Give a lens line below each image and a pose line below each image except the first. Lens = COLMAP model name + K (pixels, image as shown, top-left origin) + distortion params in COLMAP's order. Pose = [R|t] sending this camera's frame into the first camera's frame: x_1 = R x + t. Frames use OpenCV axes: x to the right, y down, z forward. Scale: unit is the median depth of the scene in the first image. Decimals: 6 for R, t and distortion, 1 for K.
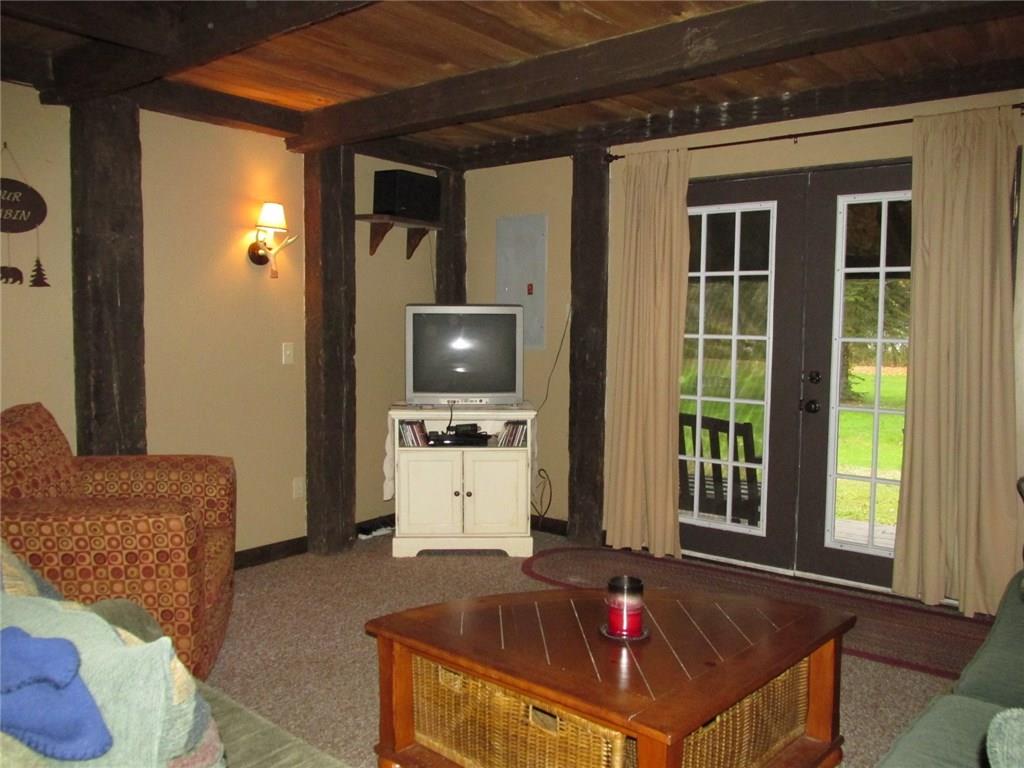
lens RADIAL K [[840.4, 0, 510.7], [0, 840.4, 381.6], [0, 0, 1]] dist [0.047476, 0.018599]
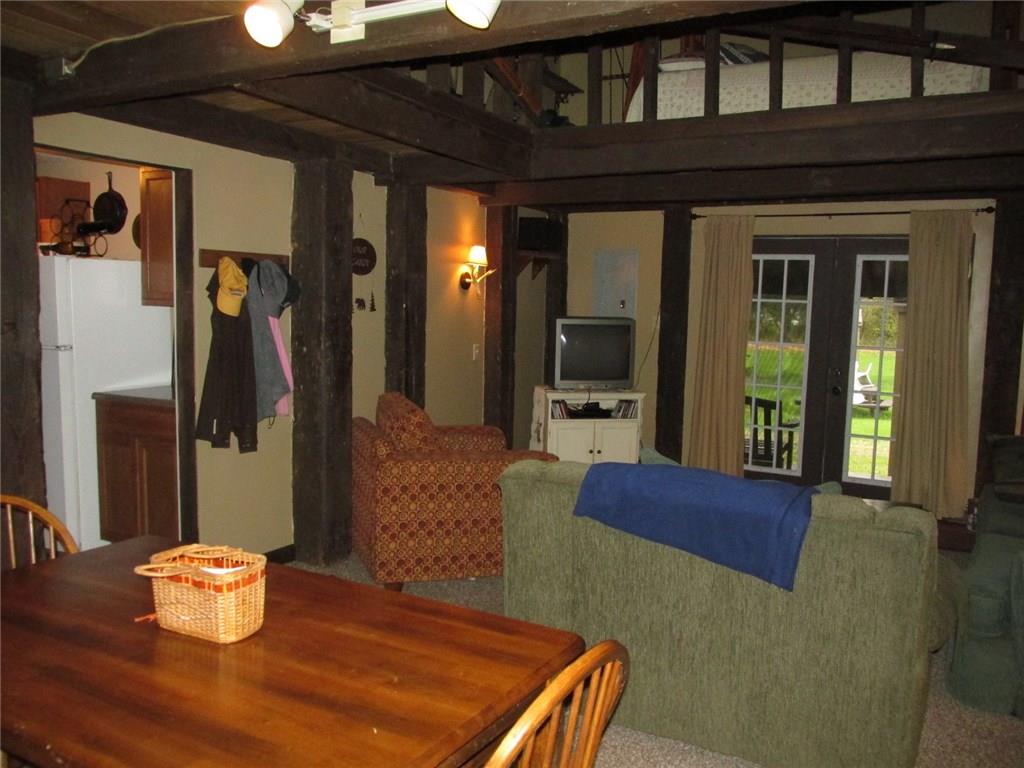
lens RADIAL K [[840.4, 0, 514.2], [0, 840.4, 384.3], [0, 0, 1]] dist [0.047476, 0.018599]
pose [[0.986746, 0.002042, 0.162260, -0.433495], [-0.008124, 0.999289, 0.036824, -0.032175], [-0.162070, -0.037654, 0.986061, -0.386642]]
